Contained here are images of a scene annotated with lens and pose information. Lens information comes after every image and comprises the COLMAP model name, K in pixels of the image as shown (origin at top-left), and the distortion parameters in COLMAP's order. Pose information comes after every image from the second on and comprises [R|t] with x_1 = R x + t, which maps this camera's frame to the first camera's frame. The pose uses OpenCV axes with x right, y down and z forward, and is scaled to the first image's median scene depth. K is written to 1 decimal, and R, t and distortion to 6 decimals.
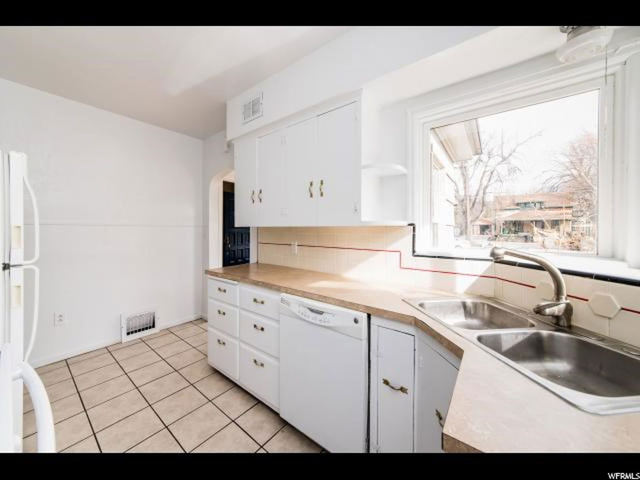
lens RADIAL K [[232.1, 0, 332.3], [0, 232.1, 229.0], [0, 0, 1]] dist [-0.000210, -0.000026]
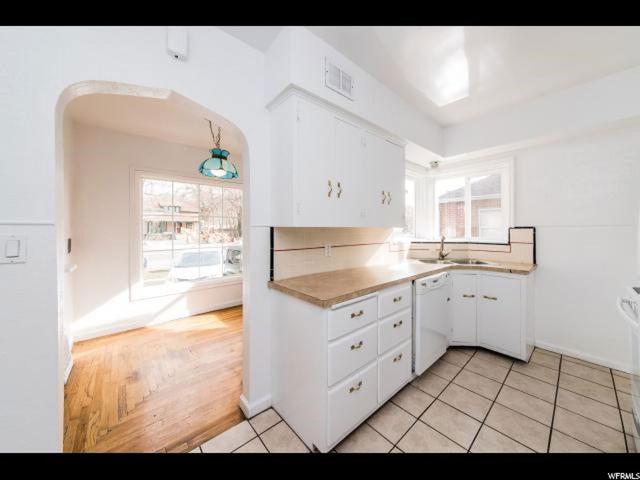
lens RADIAL K [[232.1, 0, 300.3], [0, 232.1, 230.0], [0, 0, 1]] dist [-0.000210, -0.000026]
pose [[0.239074, -0.005551, 0.970986, -1.067288], [0.000092, 0.999984, 0.005694, -0.003896], [-0.971001, -0.001272, 0.239070, 0.875765]]
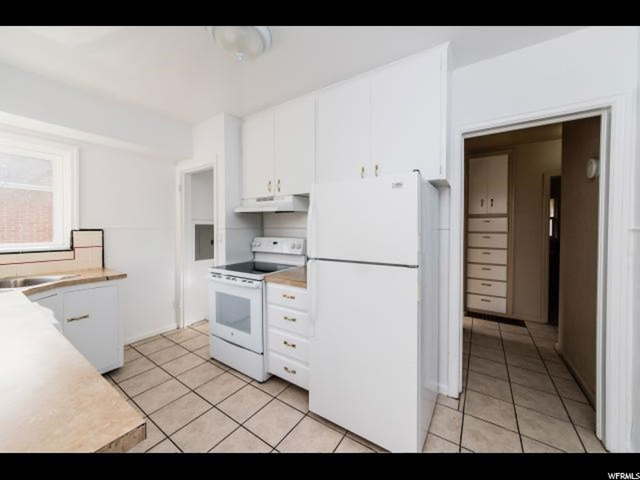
lens RADIAL K [[232.1, 0, 317.8], [0, 232.1, 234.9], [0, 0, 1]] dist [-0.000210, -0.000026]
pose [[-0.996933, 0.001298, -0.078247, -0.577604], [-0.000231, 0.999809, 0.019528, -0.007909], [0.078257, 0.019486, -0.996743, 1.231945]]
